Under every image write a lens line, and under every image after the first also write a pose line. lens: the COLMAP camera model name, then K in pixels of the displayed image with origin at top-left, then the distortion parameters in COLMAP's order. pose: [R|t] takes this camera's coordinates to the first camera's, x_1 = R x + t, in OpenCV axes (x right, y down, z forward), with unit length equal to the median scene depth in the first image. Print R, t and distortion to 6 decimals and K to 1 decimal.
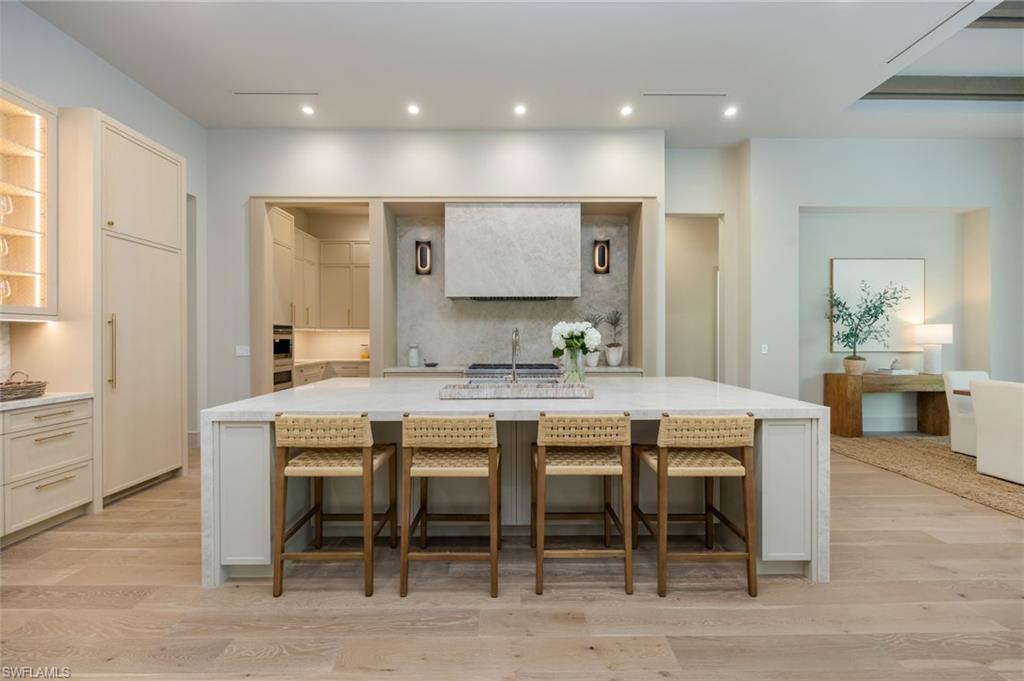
lens RADIAL K [[390.7, 0, 507.1], [0, 390.7, 338.2], [0, 0, 1]] dist [0.000187, -0.000147]
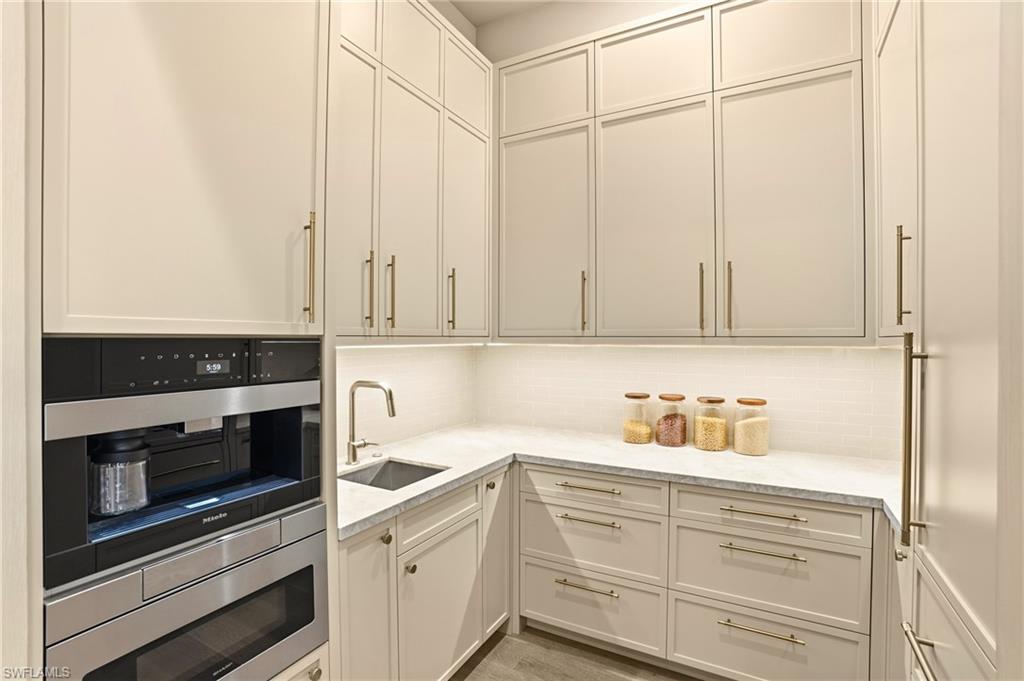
lens RADIAL K [[482.7, 0, 512.0], [0, 482.7, 340.5], [0, 0, 1]] dist [-0.032771, 0.000056]
pose [[0.875798, 0.005091, -0.482650, -0.292009], [-0.008988, 0.999943, -0.005761, -0.024129], [0.482593, 0.009384, 0.875794, 0.695311]]
